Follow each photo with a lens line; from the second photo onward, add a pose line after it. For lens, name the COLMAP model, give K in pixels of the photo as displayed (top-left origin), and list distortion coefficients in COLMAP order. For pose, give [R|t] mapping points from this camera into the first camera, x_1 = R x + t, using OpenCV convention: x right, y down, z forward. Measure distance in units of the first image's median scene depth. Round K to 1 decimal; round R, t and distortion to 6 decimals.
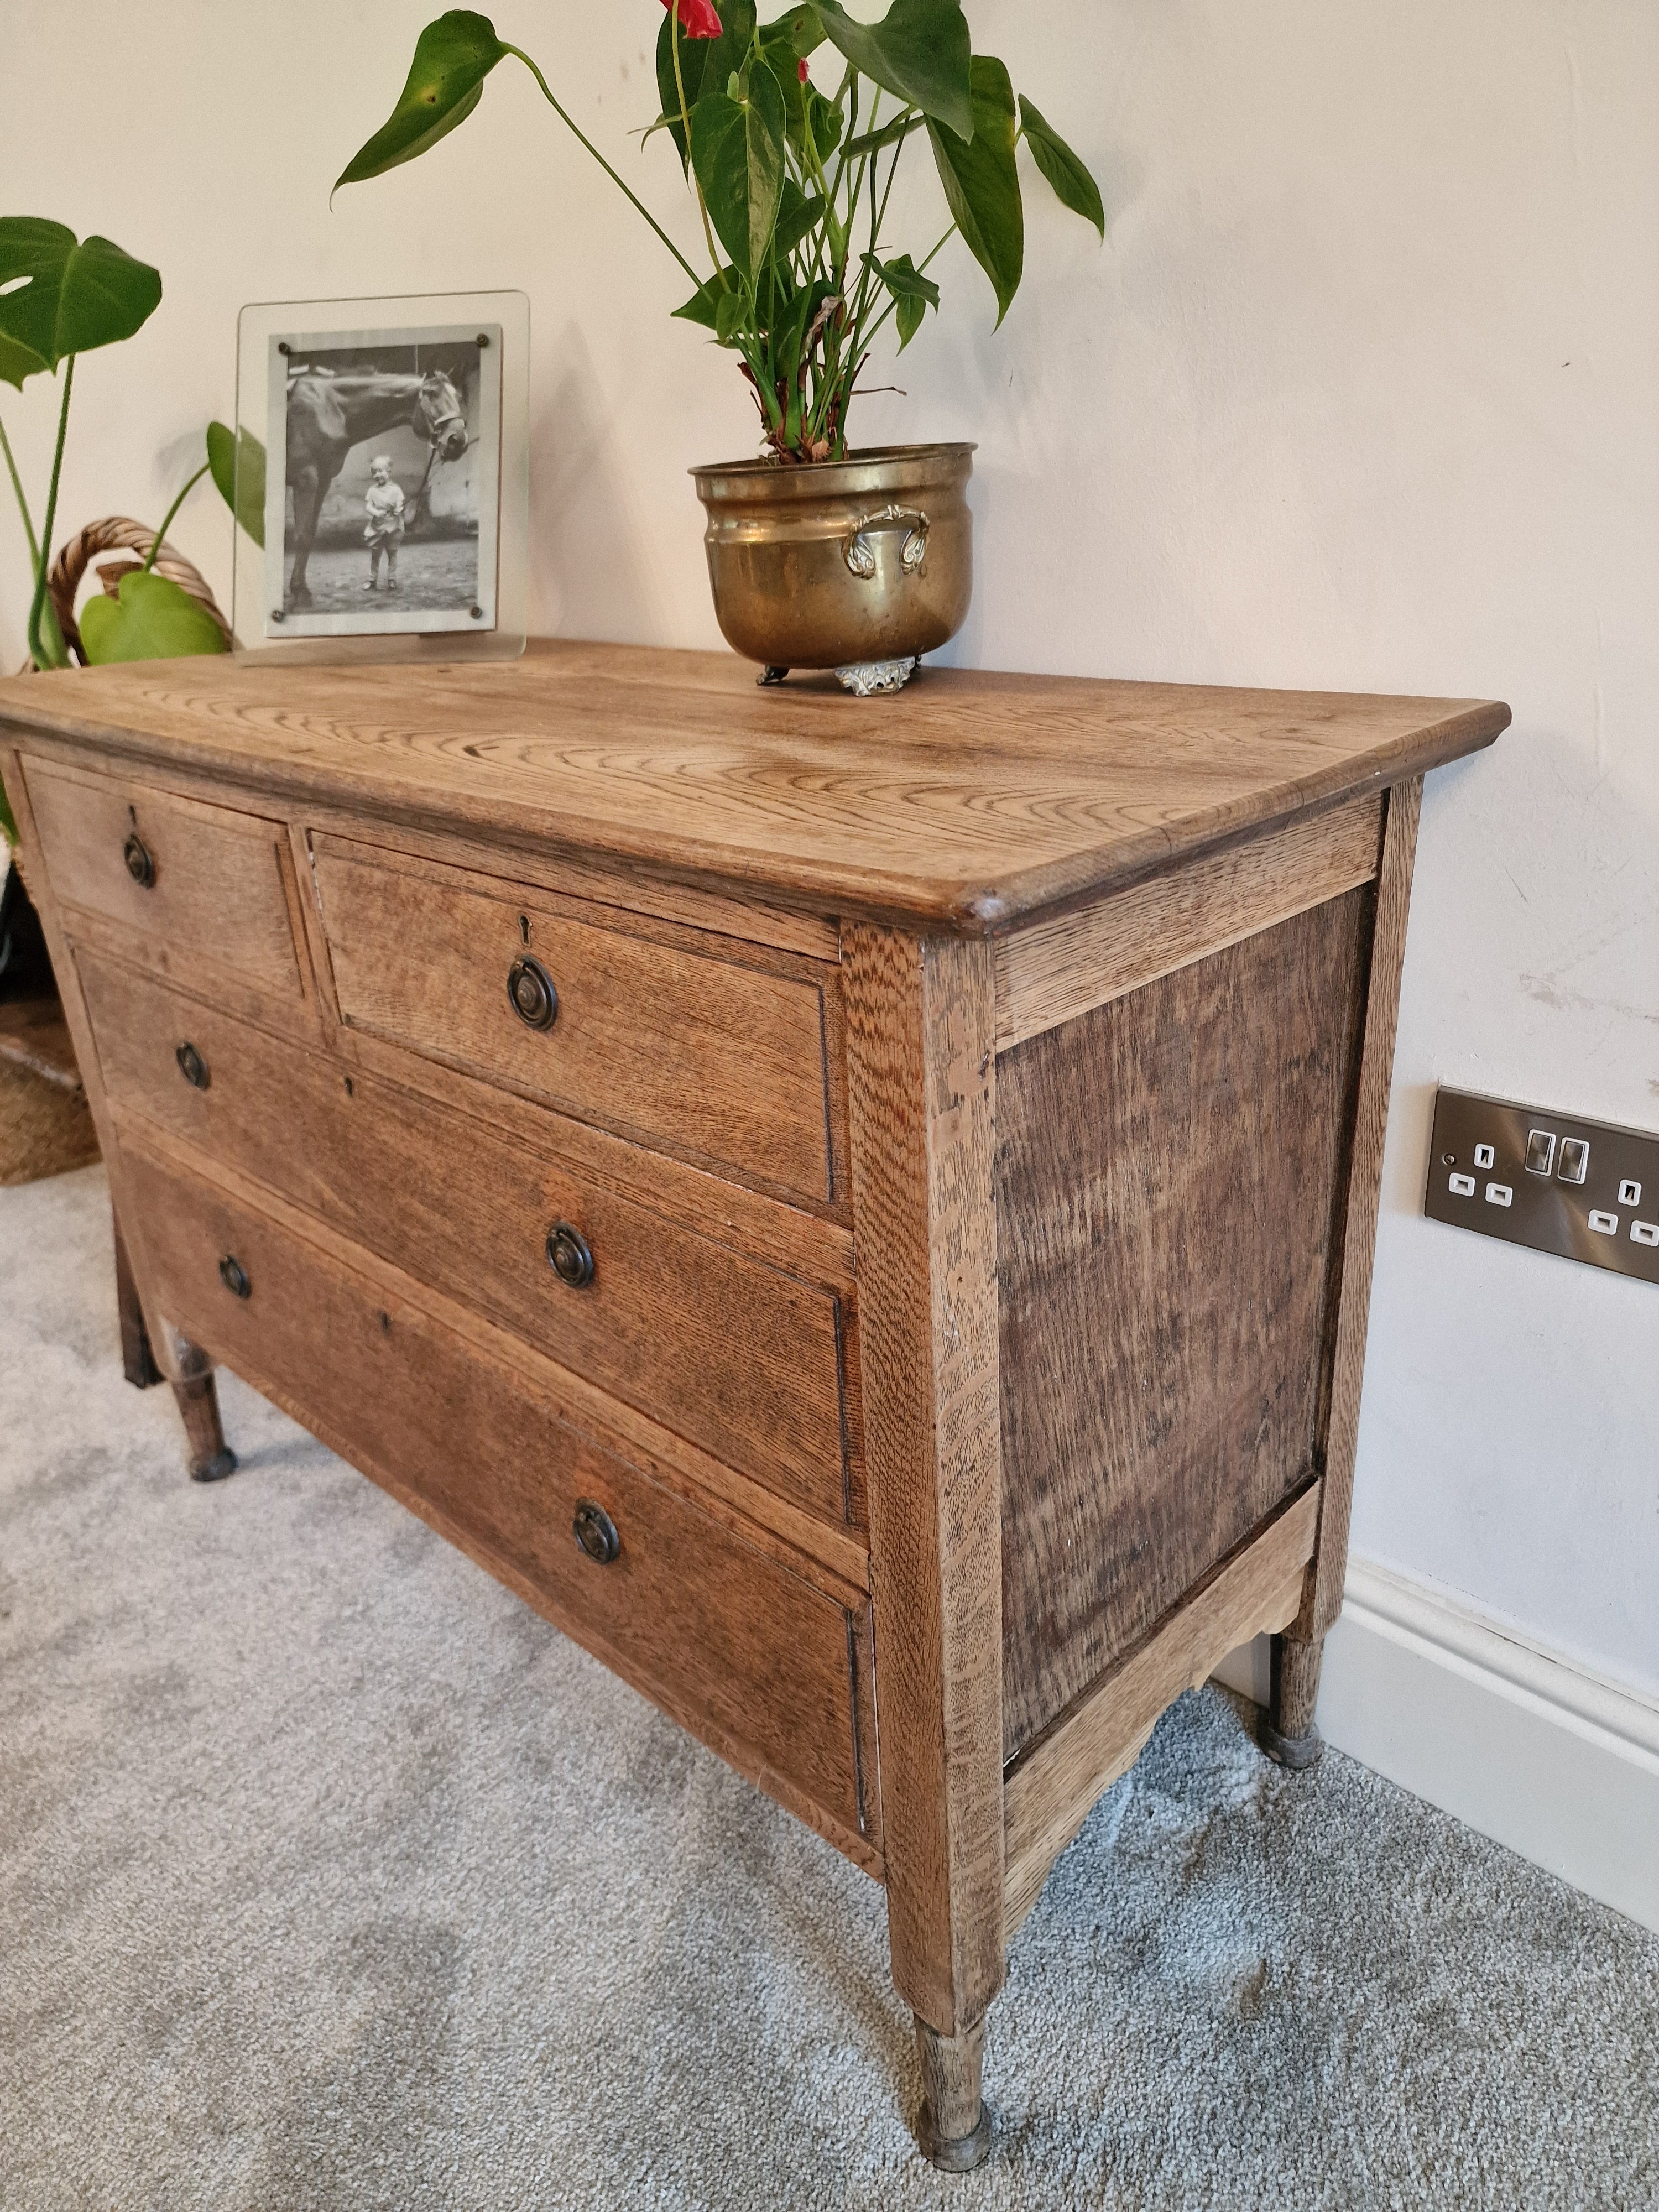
lens RADIAL K [[1459.8, 0, 838.1], [0, 1459.8, 1061.2], [0, 0, 1]] dist [0.150955, -0.211286]
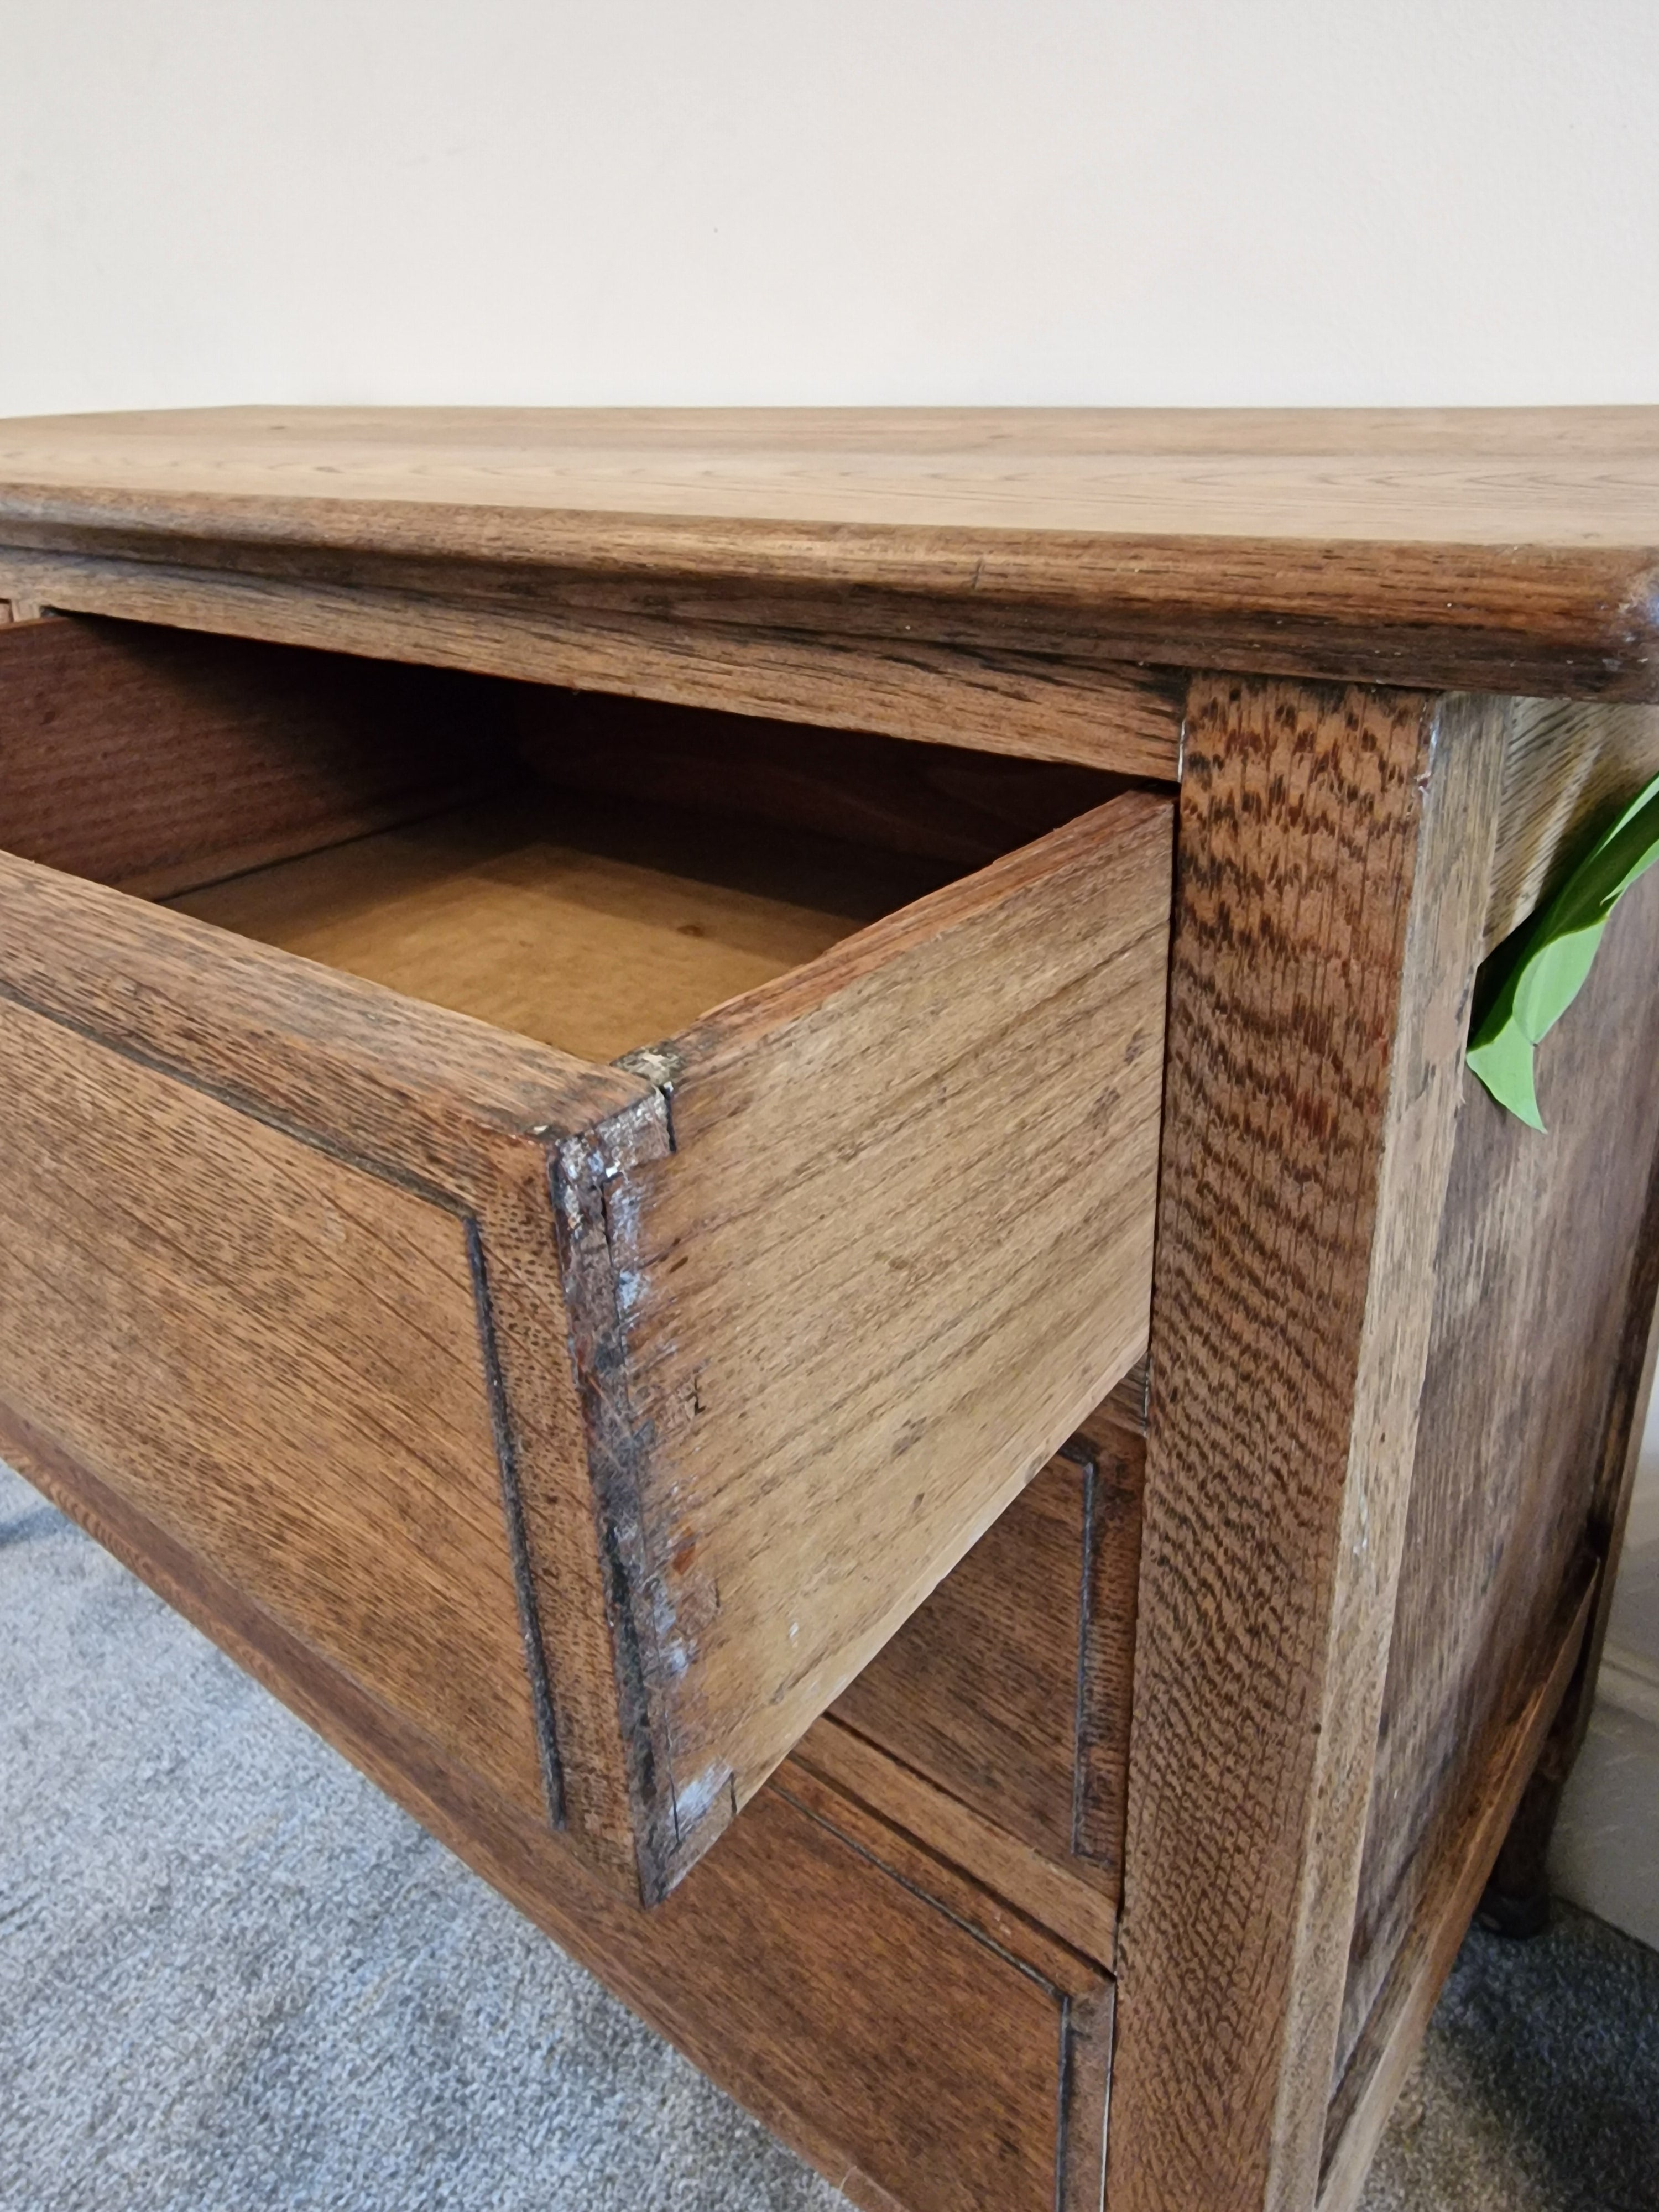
lens RADIAL K [[1504.6, 0, 841.9], [0, 1504.6, 923.0], [0, 0, 1]] dist [-0.003773, 0.032542]
pose [[0.994613, -0.020673, 0.101575, -0.120713], [0.022672, 0.999571, -0.018560, -0.013918], [-0.101148, 0.020763, 0.994655, 0.441754]]
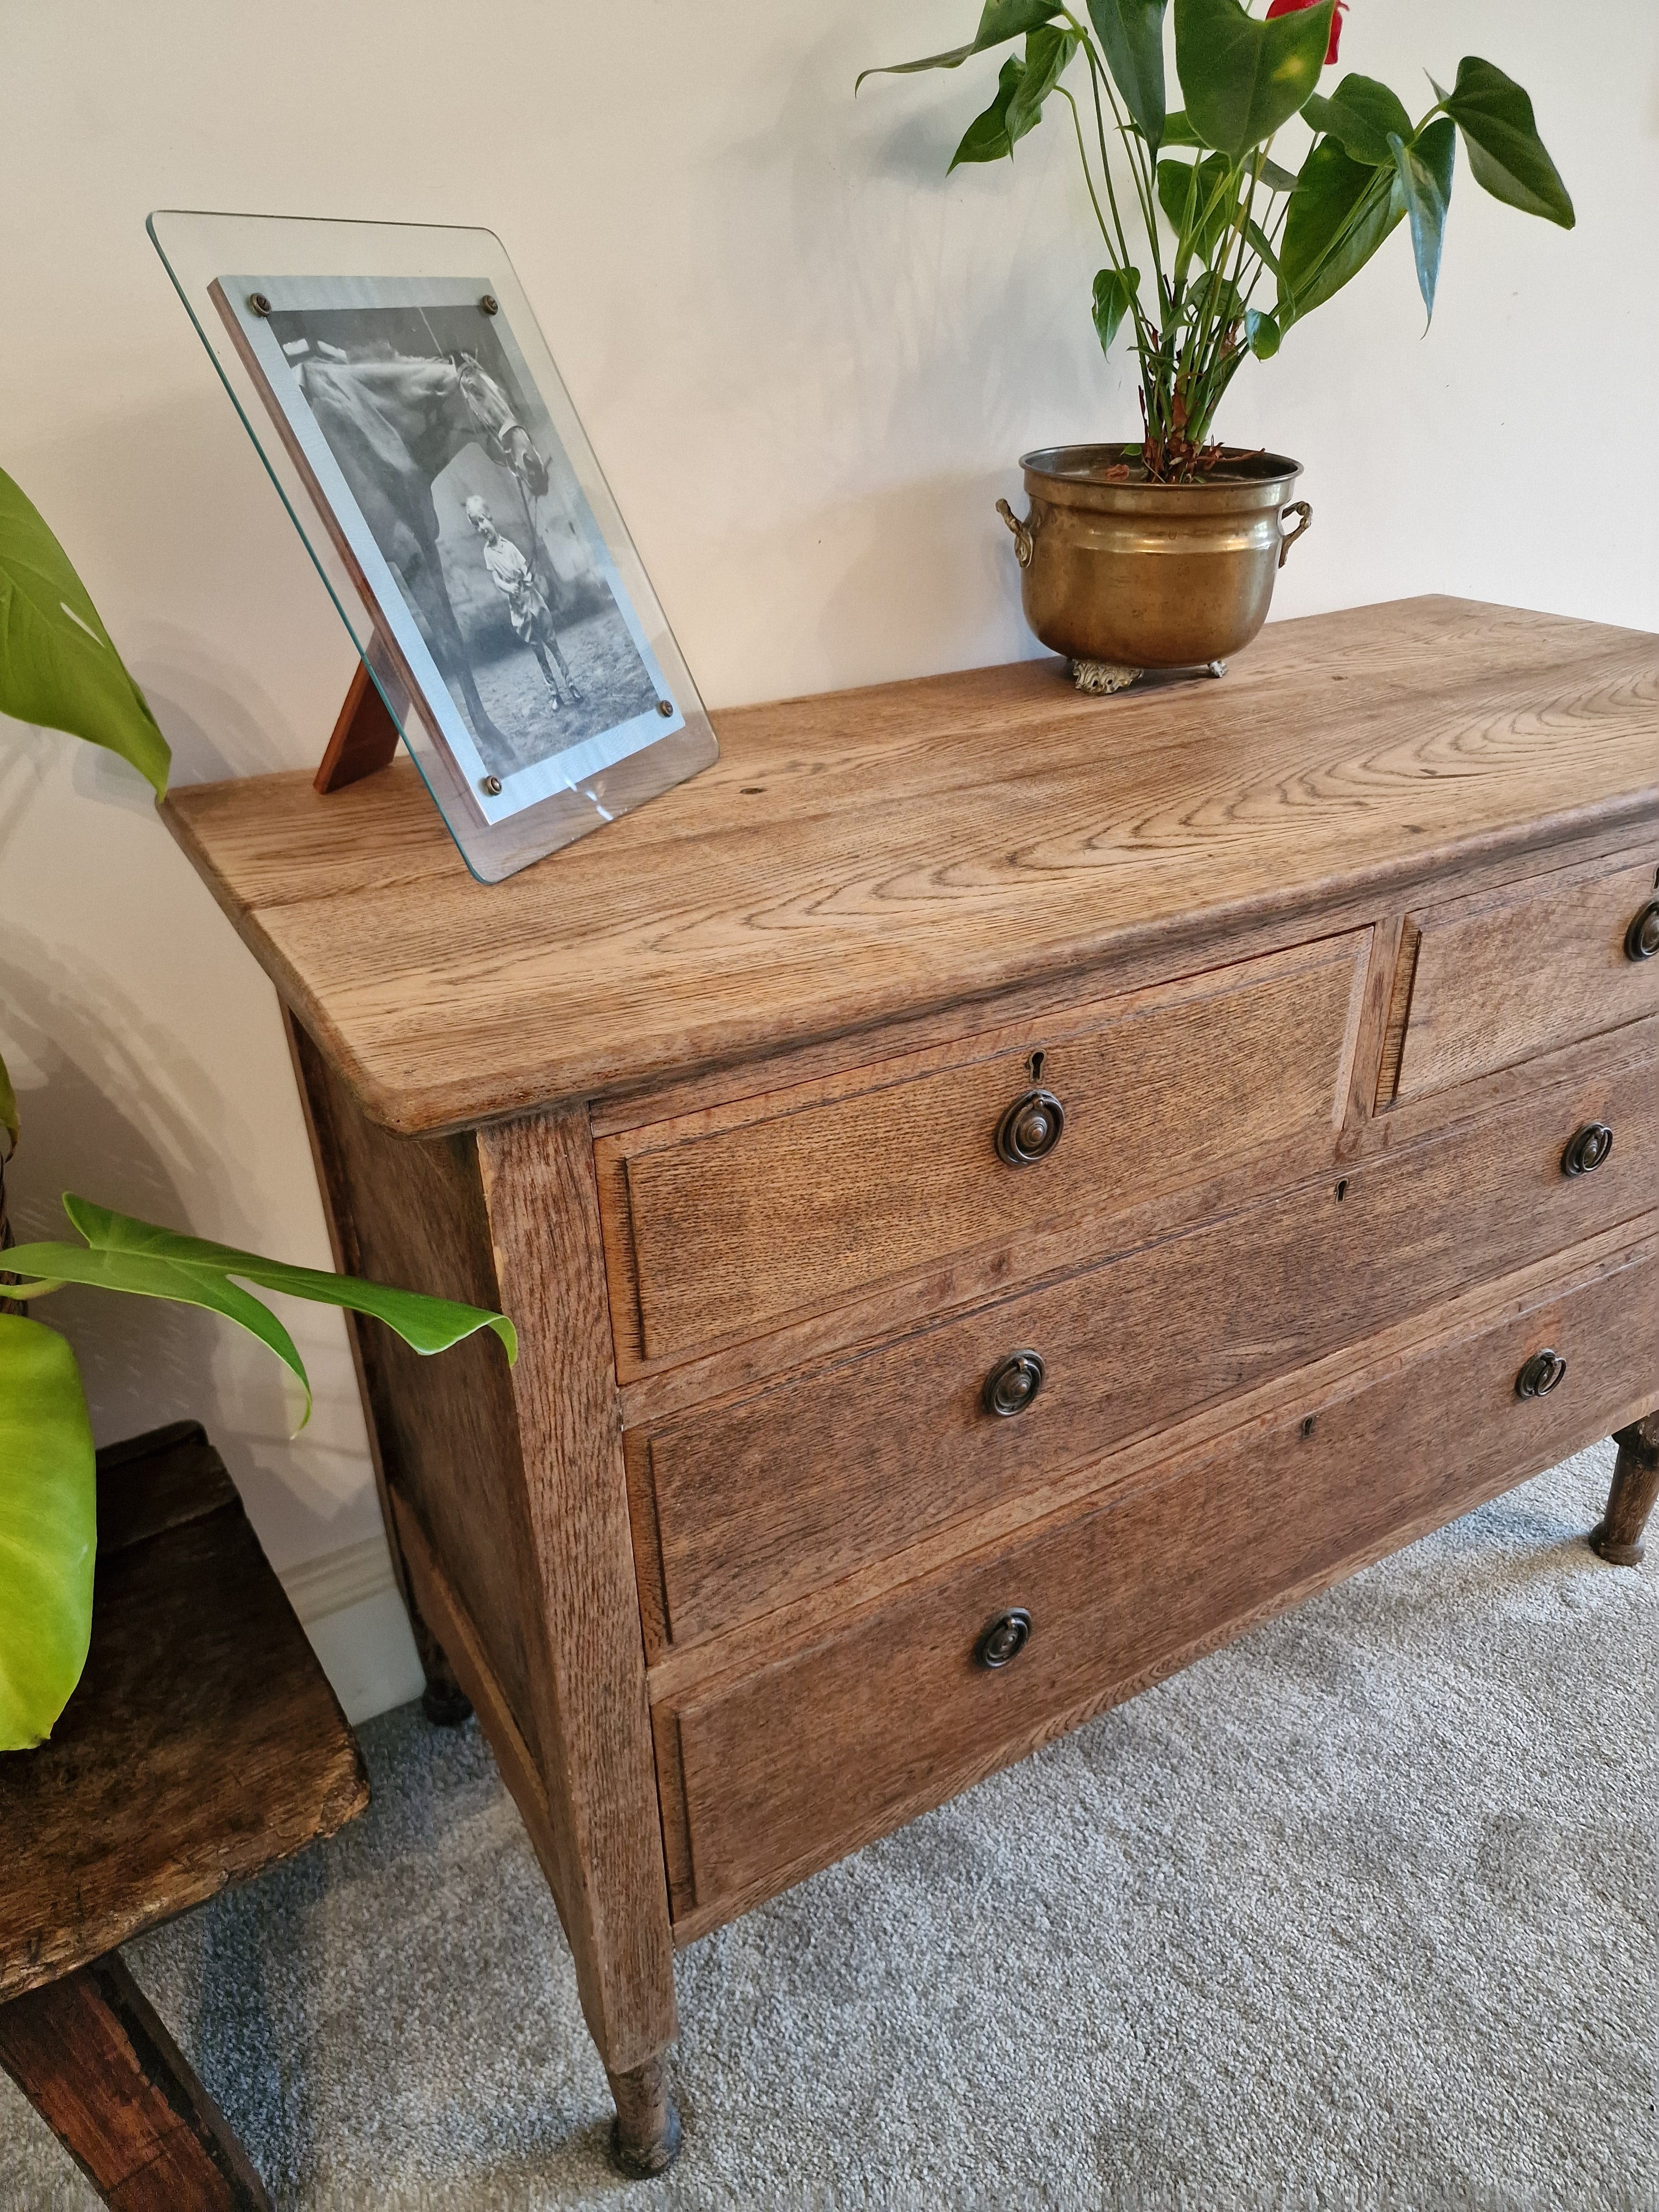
lens RADIAL K [[1515.5, 0, 842.6], [0, 1515.5, 1100.1], [0, 0, 1]] dist [0.056799, -0.053577]
pose [[0.265122, -0.418244, 0.868782, -1.553597], [0.361946, 0.878303, 0.312375, -0.561522], [-0.893703, 0.231635, 0.384239, 1.166945]]
